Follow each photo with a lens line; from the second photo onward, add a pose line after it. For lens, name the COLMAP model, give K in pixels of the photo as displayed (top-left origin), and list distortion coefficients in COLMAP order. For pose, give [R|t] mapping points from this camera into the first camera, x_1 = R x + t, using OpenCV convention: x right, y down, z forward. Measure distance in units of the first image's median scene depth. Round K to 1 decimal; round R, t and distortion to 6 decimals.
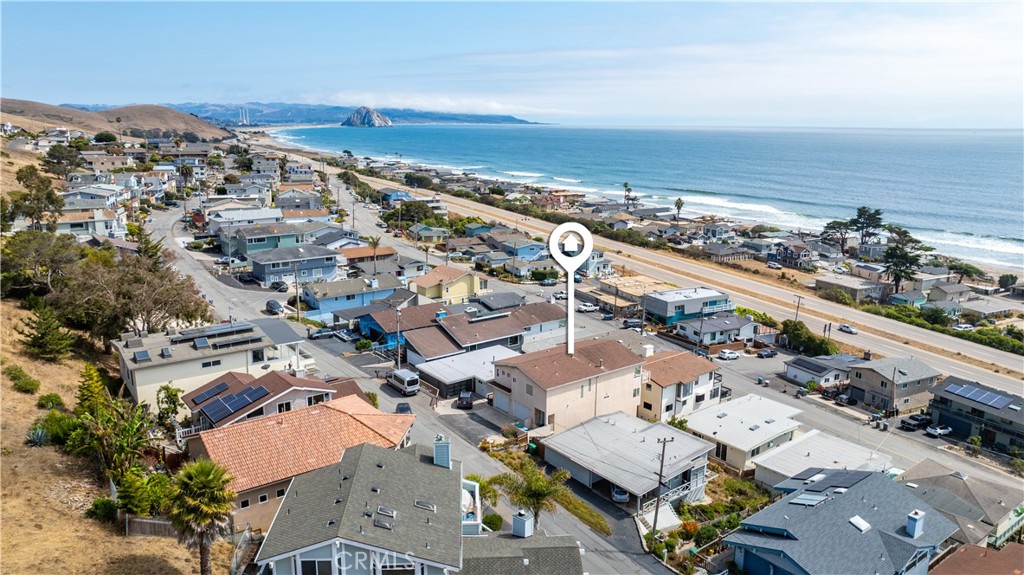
lens RADIAL K [[727.3, 0, 512.0], [0, 727.3, 287.5], [0, 0, 1]] dist [-0.018698, 0.000305]
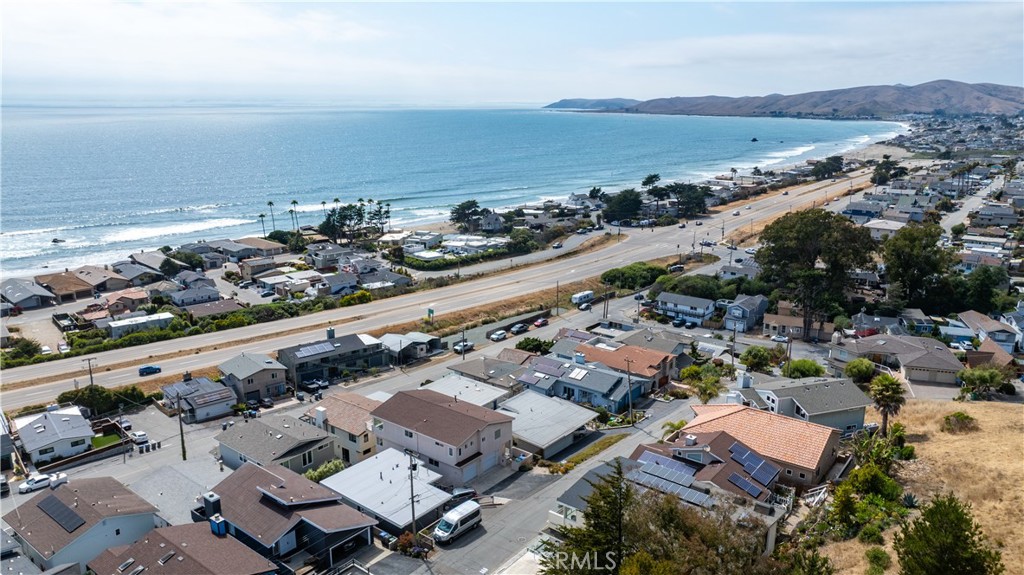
lens RADIAL K [[723.0, 0, 512.0], [0, 723.0, 287.5], [0, 0, 1]] dist [-0.092386, 0.086791]
pose [[-0.254132, -0.243667, 0.935972, -0.620753], [0.208915, 0.931067, 0.299114, -0.255944], [-0.944337, 0.271553, -0.185708, 0.720067]]
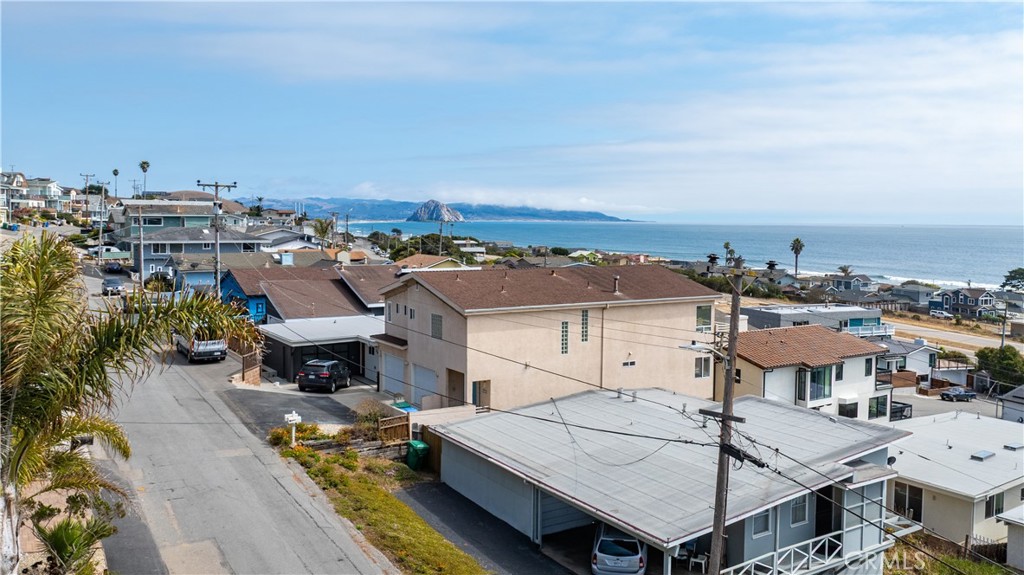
lens RADIAL K [[850.0, 0, 536.5], [0, 850.0, 259.1], [0, 0, 1]] dist [-0.029139, -0.002041]
pose [[0.997057, 0.005186, -0.076490, 0.076118], [-0.018716, 0.983987, -0.177257, 0.120694], [0.074346, 0.178167, 0.981188, 0.330268]]
